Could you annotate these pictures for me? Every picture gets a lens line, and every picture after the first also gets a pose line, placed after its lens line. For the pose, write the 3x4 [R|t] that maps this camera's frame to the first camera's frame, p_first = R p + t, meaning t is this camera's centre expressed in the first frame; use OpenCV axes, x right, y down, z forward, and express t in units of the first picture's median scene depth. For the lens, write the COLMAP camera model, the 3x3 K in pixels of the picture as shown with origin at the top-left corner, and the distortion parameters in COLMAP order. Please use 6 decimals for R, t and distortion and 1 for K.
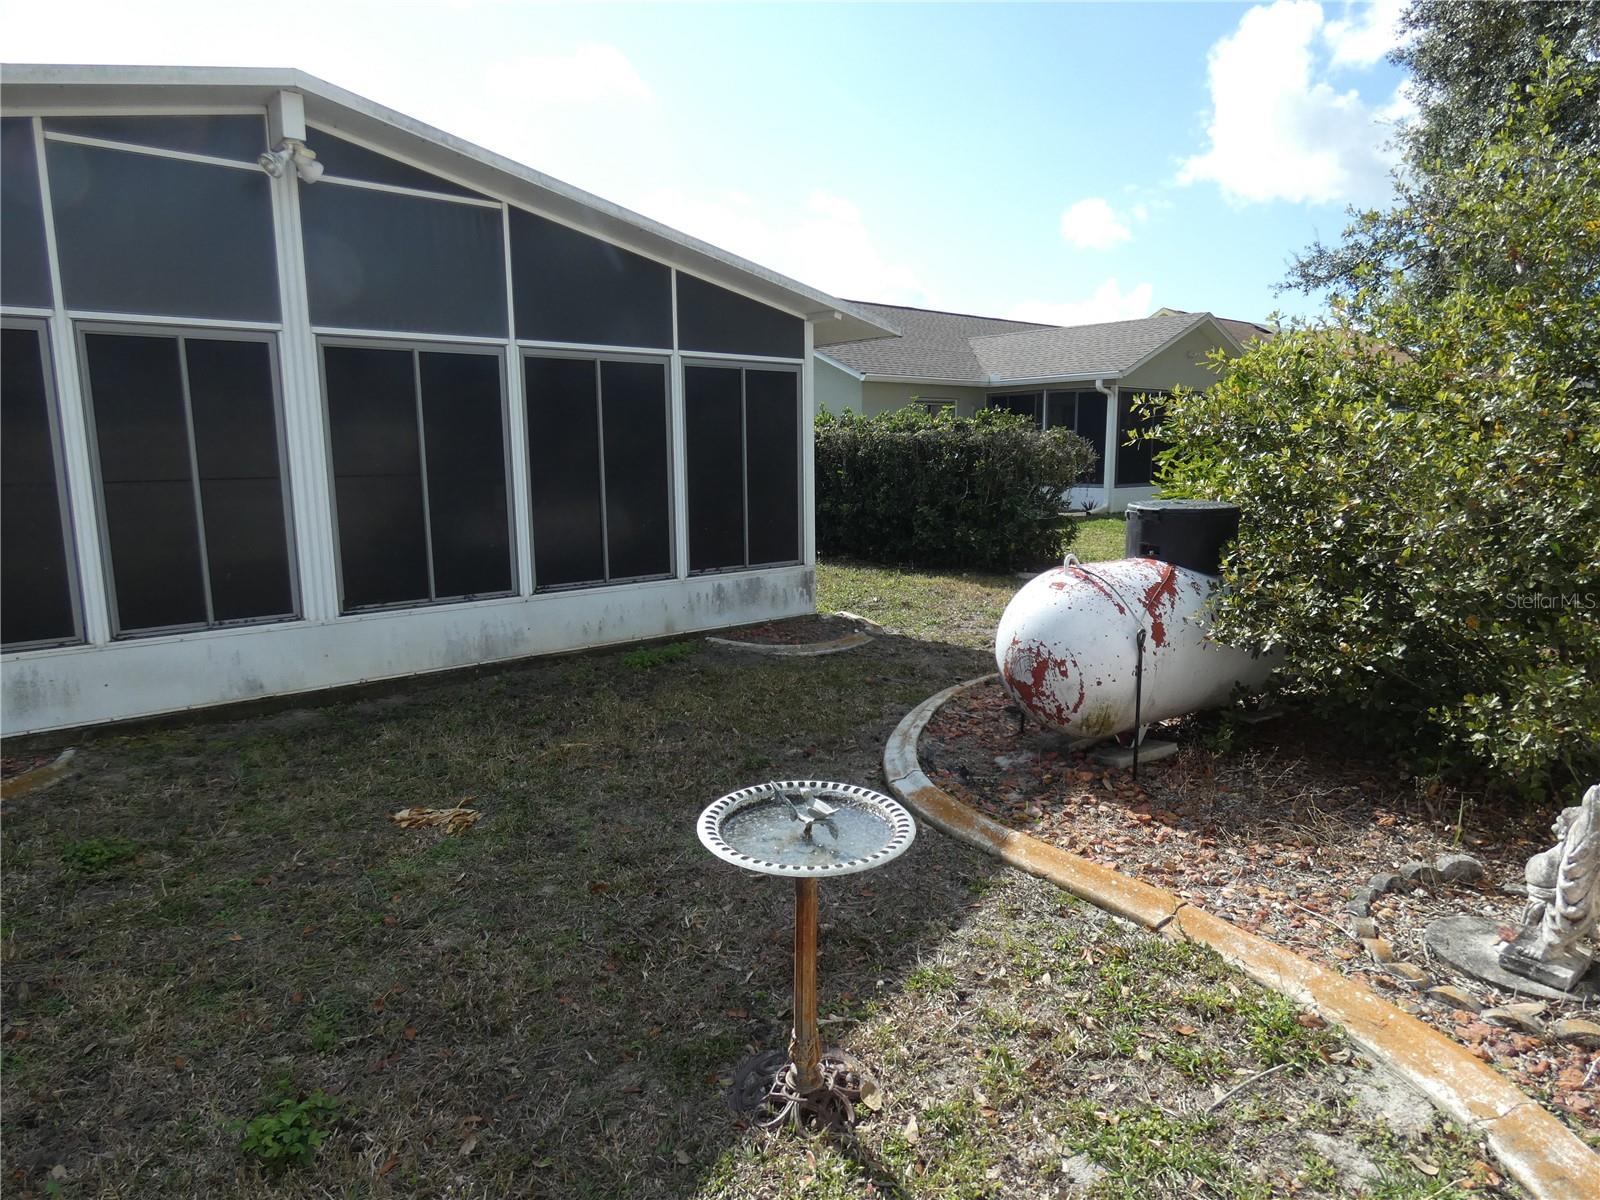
lens RADIAL K [[947.8, 0, 810.9], [0, 947.8, 598.4], [0, 0, 1]] dist [-0.020442, 0.001921]
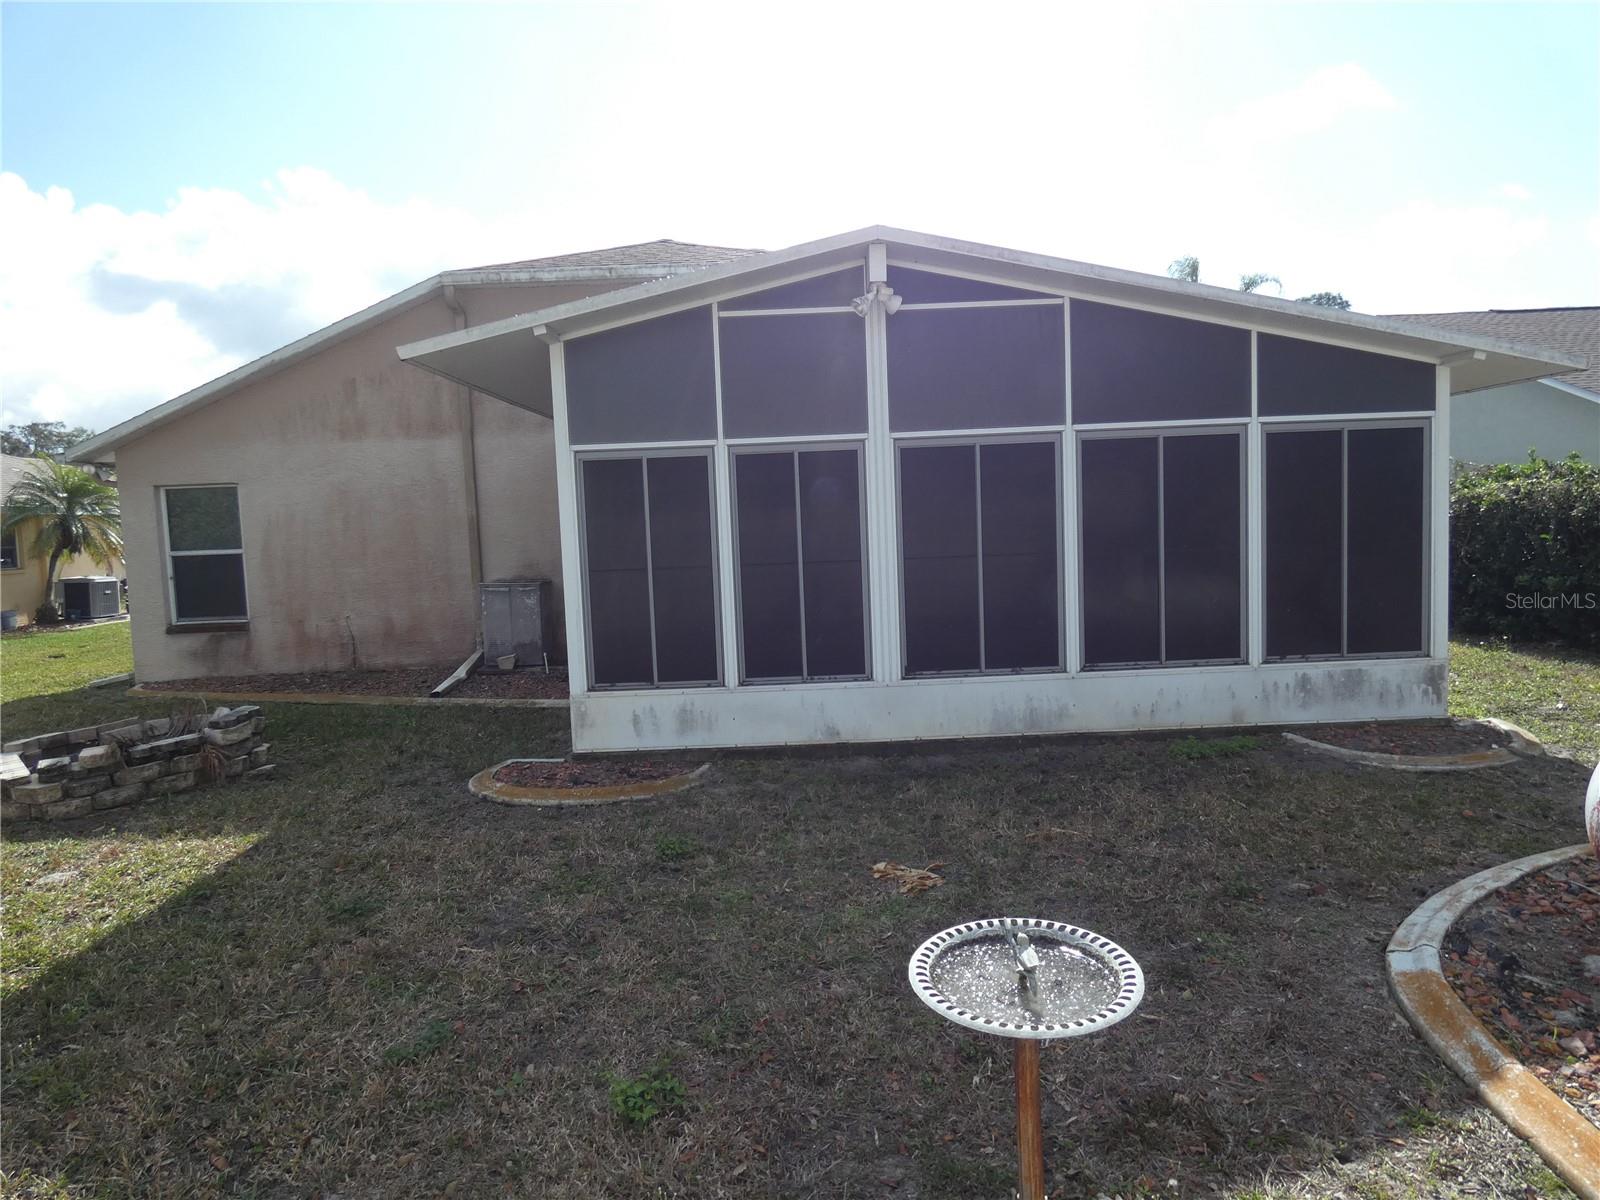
lens RADIAL K [[947.8, 0, 810.9], [0, 947.8, 598.4], [0, 0, 1]] dist [-0.020442, 0.001921]
pose [[0.759825, 0.029040, -0.649479, 0.171499], [-0.067032, 0.997177, -0.033833, -0.034782], [0.646663, 0.069243, 0.759627, 0.046505]]
